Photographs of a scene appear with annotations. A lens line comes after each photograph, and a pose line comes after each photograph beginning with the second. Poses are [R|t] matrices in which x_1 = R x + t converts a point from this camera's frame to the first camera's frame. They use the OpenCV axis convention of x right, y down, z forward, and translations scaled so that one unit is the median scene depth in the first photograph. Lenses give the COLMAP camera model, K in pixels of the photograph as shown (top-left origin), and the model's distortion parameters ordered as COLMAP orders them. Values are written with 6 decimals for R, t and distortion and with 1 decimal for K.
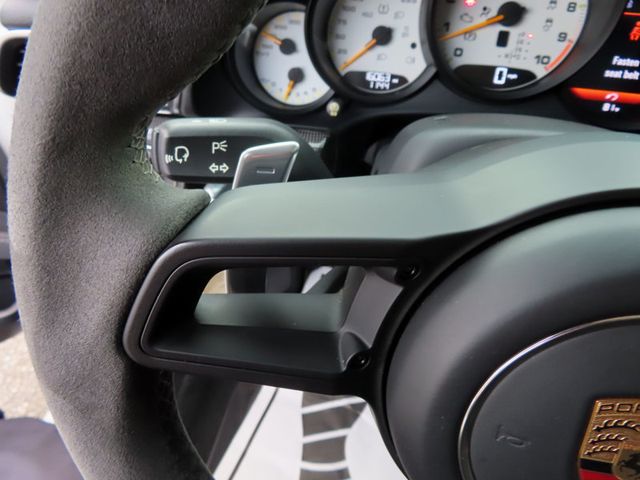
lens RADIAL K [[458.5, 0, 318.5], [0, 458.5, 240.5], [0, 0, 1]] dist [-0.002879, 0.000281]
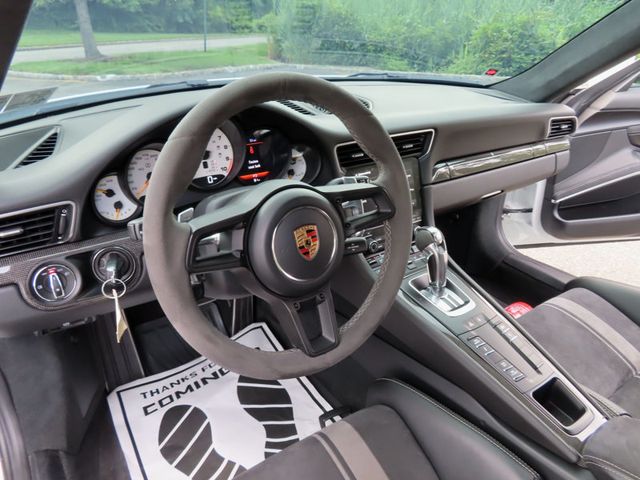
lens RADIAL K [[458.5, 0, 318.5], [0, 458.5, 240.5], [0, 0, 1]] dist [-0.002879, 0.000281]
pose [[0.706830, -0.325067, 0.628269, -0.737156], [0.465806, 0.882305, -0.067546, 0.298533], [-0.532368, 0.340395, 0.775058, -0.912654]]
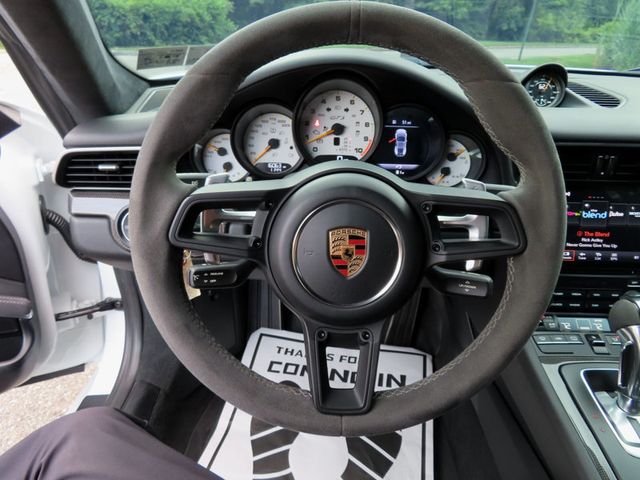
lens RADIAL K [[458.5, 0, 318.5], [0, 458.5, 240.5], [0, 0, 1]] dist [-0.002879, 0.000281]
pose [[0.987111, -0.079948, 0.138635, 0.030342], [0.113036, 0.961536, -0.250344, 0.420396], [-0.113288, 0.262788, 0.958180, -0.702780]]
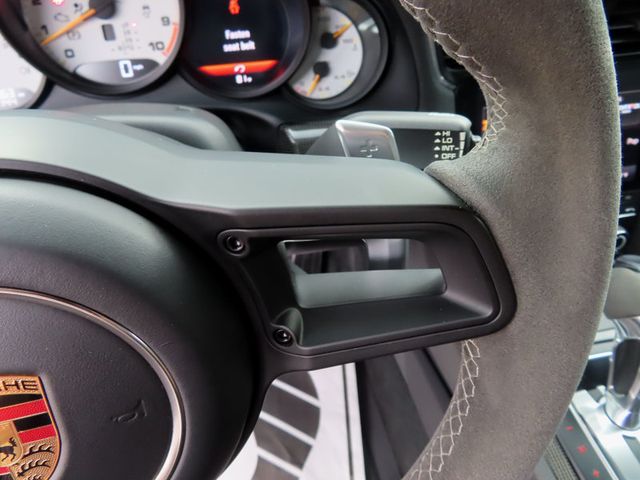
lens RADIAL K [[459.6, 0, 321.2], [0, 459.6, 242.0], [0, 0, 1]] dist [-0.018324, 0.005703]
pose [[0.922846, -0.279819, 0.264681, 0.434090], [0.282014, 0.958926, 0.030491, 0.087340], [-0.262341, 0.046505, 0.963854, -0.038650]]
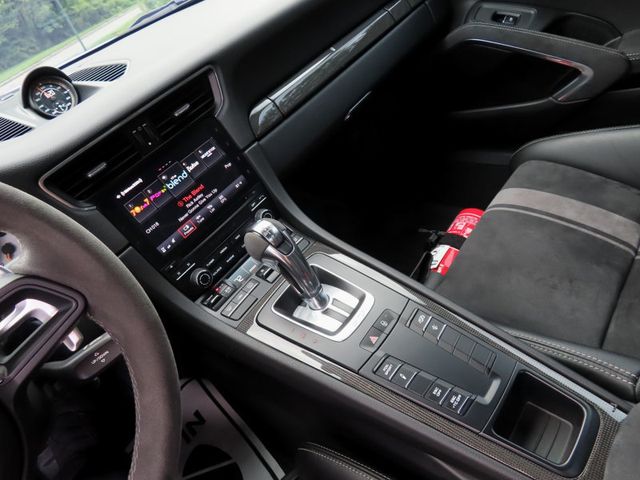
lens RADIAL K [[459.6, 0, 321.2], [0, 459.6, 242.0], [0, 0, 1]] dist [-0.018324, 0.005703]
pose [[0.455490, -0.692142, 0.559883, 0.459366], [0.812377, 0.580382, 0.056577, 0.477554], [-0.364105, 0.429065, 0.826638, -0.669215]]
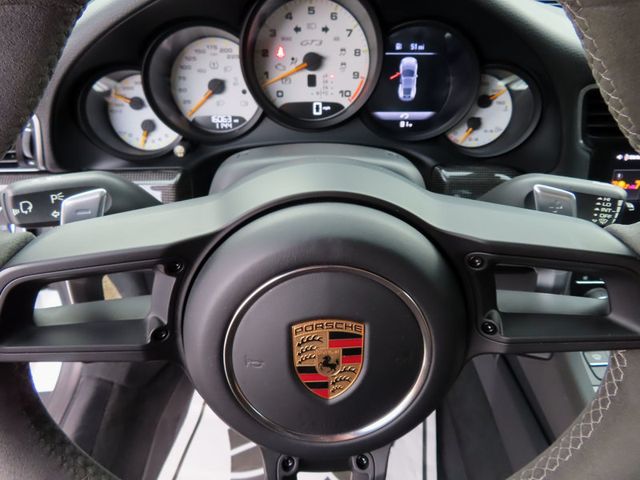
lens RADIAL K [[458.5, 0, 318.5], [0, 458.5, 240.5], [0, 0, 1]] dist [-0.002879, 0.000281]
pose [[0.980077, -0.141677, 0.139199, 0.181576], [0.148305, 0.988196, -0.038399, 0.044141], [-0.132115, 0.058278, 0.989520, -0.219397]]
